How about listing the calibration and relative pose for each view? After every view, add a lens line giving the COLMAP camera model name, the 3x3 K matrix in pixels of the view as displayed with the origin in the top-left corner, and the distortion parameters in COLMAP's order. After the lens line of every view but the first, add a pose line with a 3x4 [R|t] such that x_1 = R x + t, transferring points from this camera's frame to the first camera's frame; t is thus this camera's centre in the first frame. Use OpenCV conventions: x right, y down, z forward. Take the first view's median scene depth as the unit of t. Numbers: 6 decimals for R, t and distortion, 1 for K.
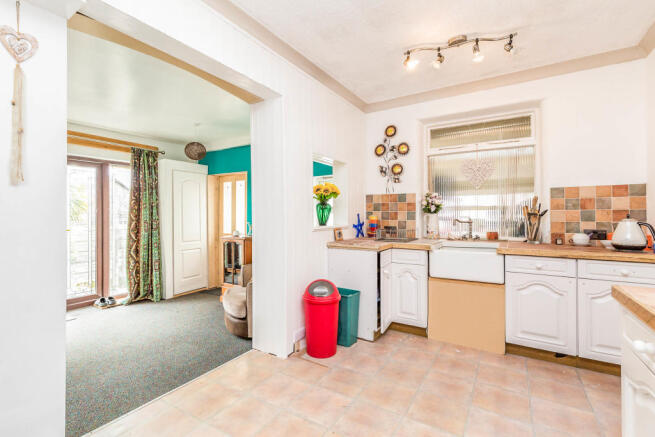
lens RADIAL K [[297.1, 0, 323.7], [0, 297.1, 214.0], [0, 0, 1]] dist [0.005561, 0.000196]
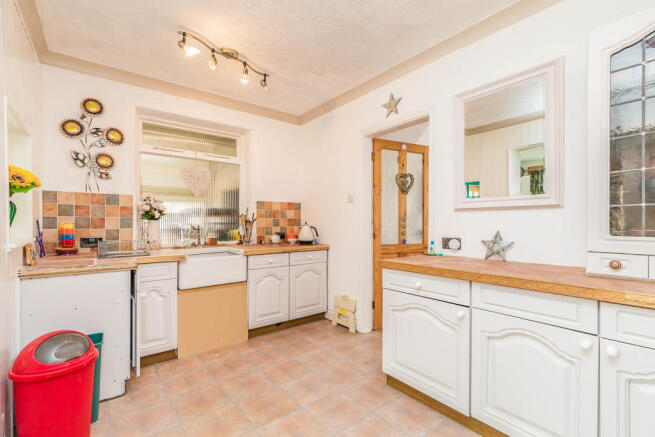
lens RADIAL K [[297.1, 0, 322.7], [0, 297.1, 223.7], [0, 0, 1]] dist [0.005561, 0.000196]
pose [[0.346229, -0.003877, 0.938142, -0.341090], [-0.002551, 0.999984, 0.005074, 0.003573], [-0.938147, -0.004150, 0.346213, 0.279163]]
